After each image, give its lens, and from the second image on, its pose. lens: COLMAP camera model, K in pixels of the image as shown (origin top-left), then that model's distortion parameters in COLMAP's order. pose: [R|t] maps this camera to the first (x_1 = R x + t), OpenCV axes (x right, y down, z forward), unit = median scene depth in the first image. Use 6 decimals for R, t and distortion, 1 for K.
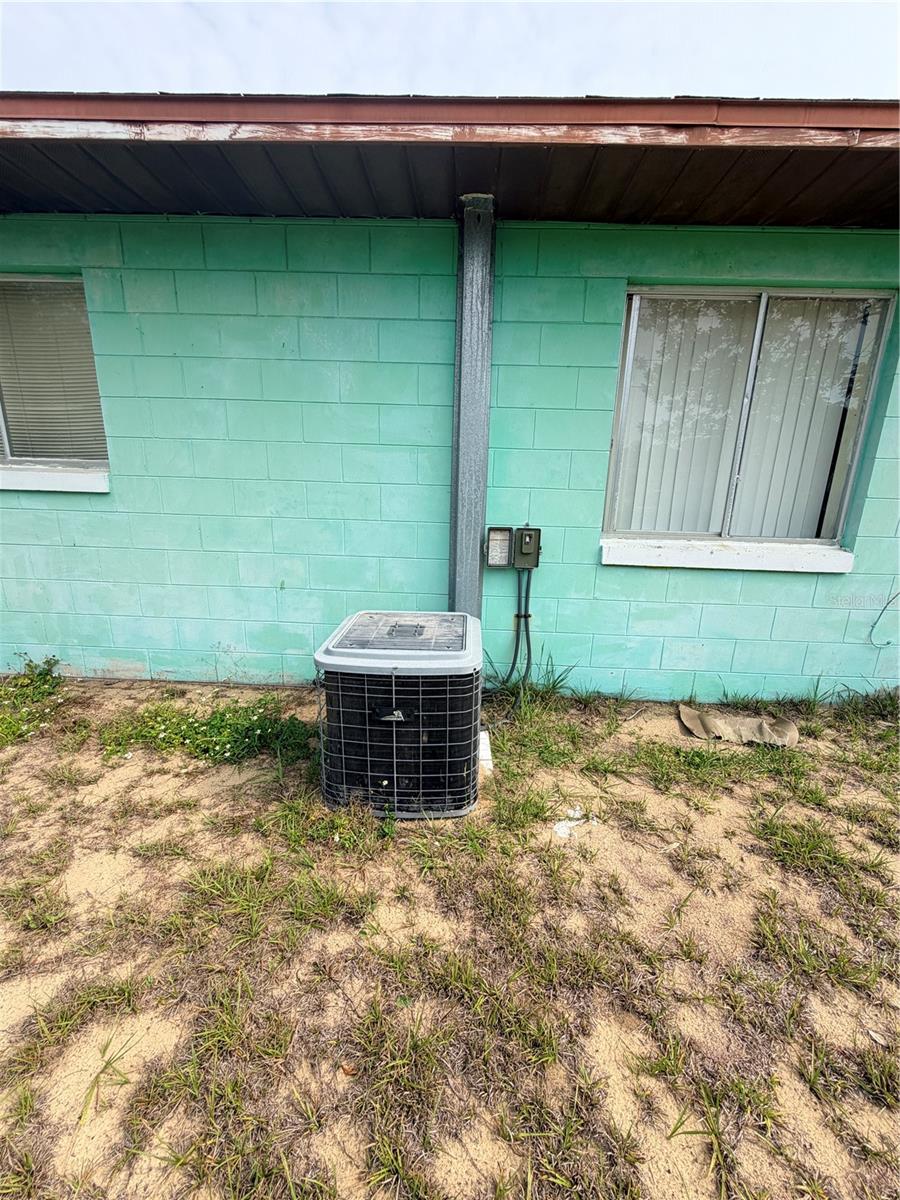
lens RADIAL K [[480.1, 0, 449.5], [0, 480.1, 595.7], [0, 0, 1]] dist [-0.000969, 0.000313]
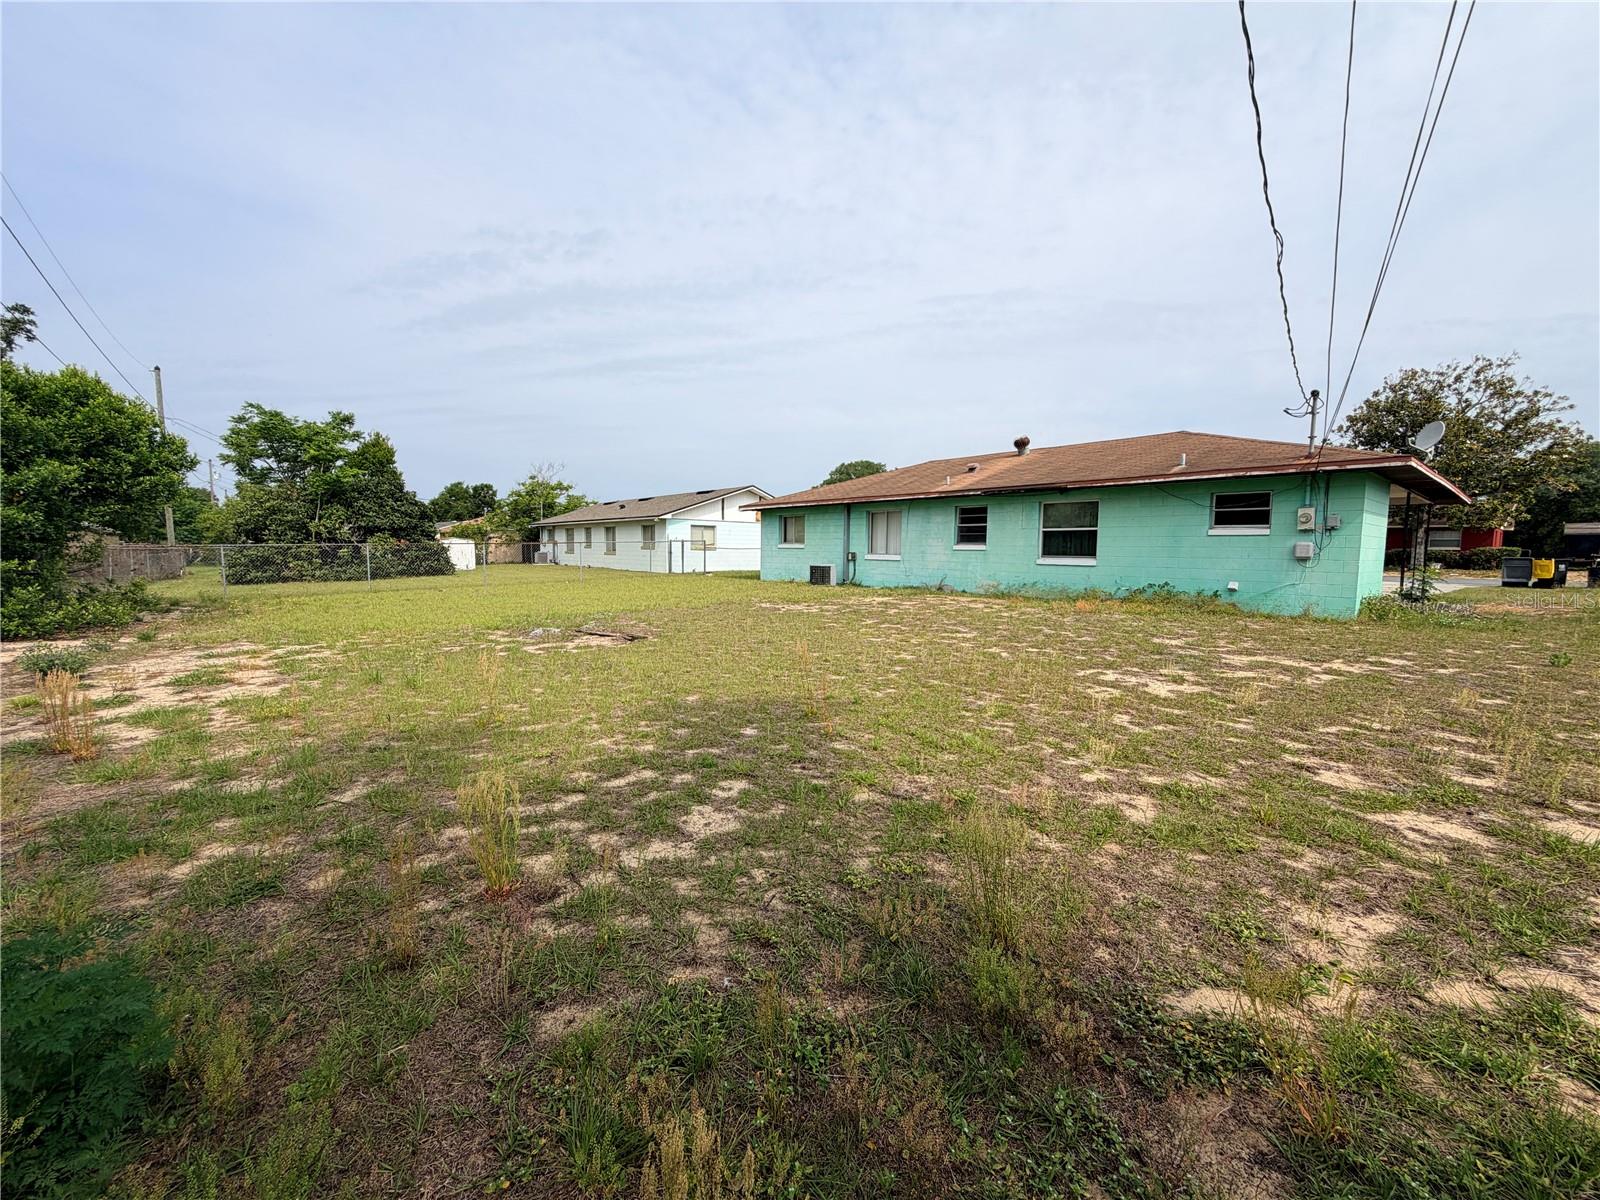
lens RADIAL K [[640.1, 0, 795.4], [0, 640.1, 599.0], [0, 0, 1]] dist [-0.000969, 0.000313]
pose [[0.670721, 0.037916, -0.740740, 5.041567], [-0.176844, 0.978066, -0.110064, 1.273203], [0.720319, 0.204817, 0.662714, -4.132037]]
